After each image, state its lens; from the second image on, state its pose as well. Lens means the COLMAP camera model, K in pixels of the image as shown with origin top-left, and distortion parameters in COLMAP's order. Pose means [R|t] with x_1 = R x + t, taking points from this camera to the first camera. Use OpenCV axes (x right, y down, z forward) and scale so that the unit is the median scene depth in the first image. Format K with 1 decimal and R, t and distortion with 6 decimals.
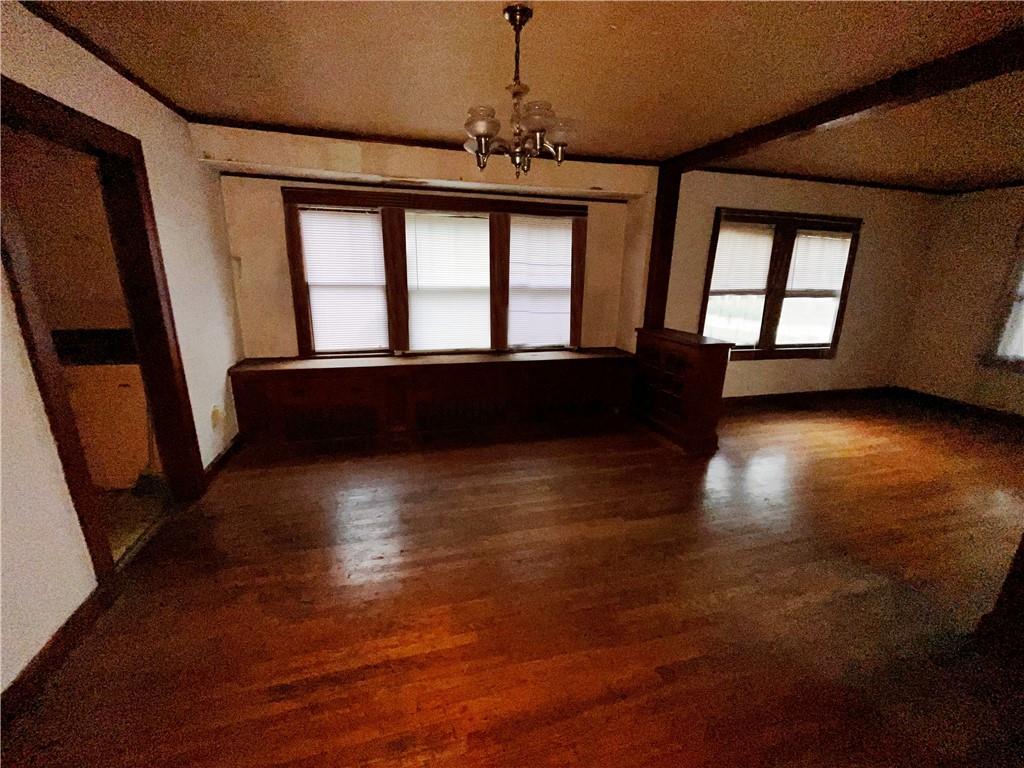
lens RADIAL K [[418.0, 0, 507.3], [0, 418.0, 383.4], [0, 0, 1]] dist [0.001233, -0.000664]
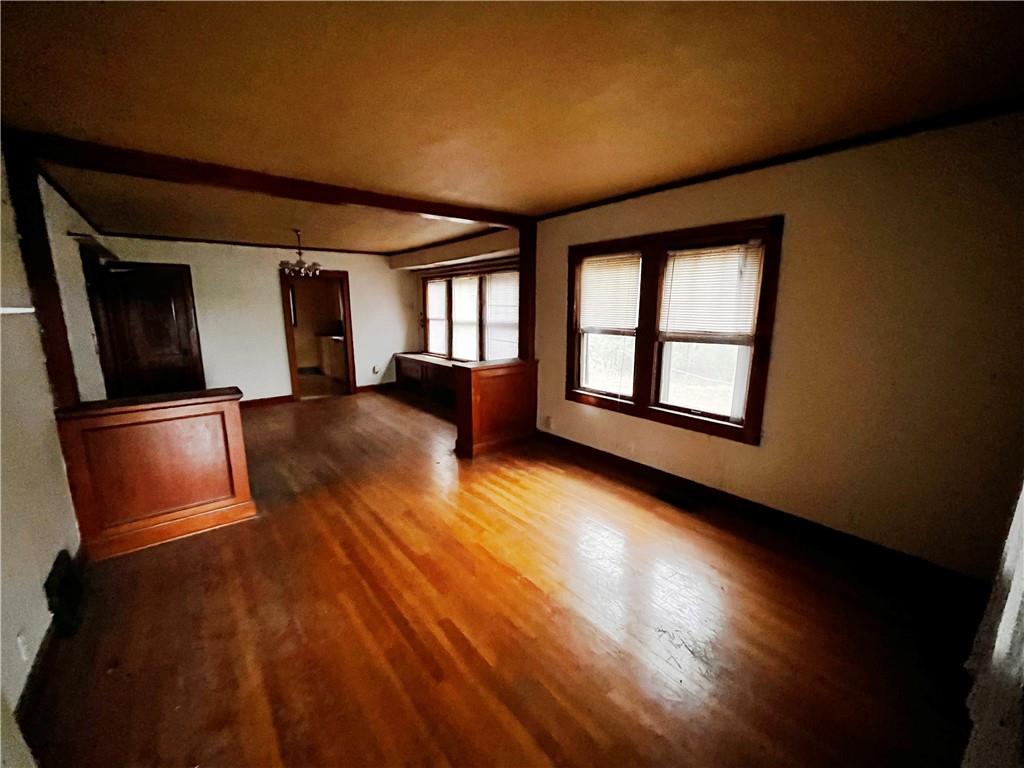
lens RADIAL K [[419.4, 0, 508.1], [0, 419.4, 381.0], [0, 0, 1]] dist [-0.000629, -0.000491]
pose [[0.394611, 0.138773, -0.908309, 1.453015], [-0.235974, 0.970680, 0.045784, -0.119241], [0.888031, 0.196271, 0.415788, 0.525266]]
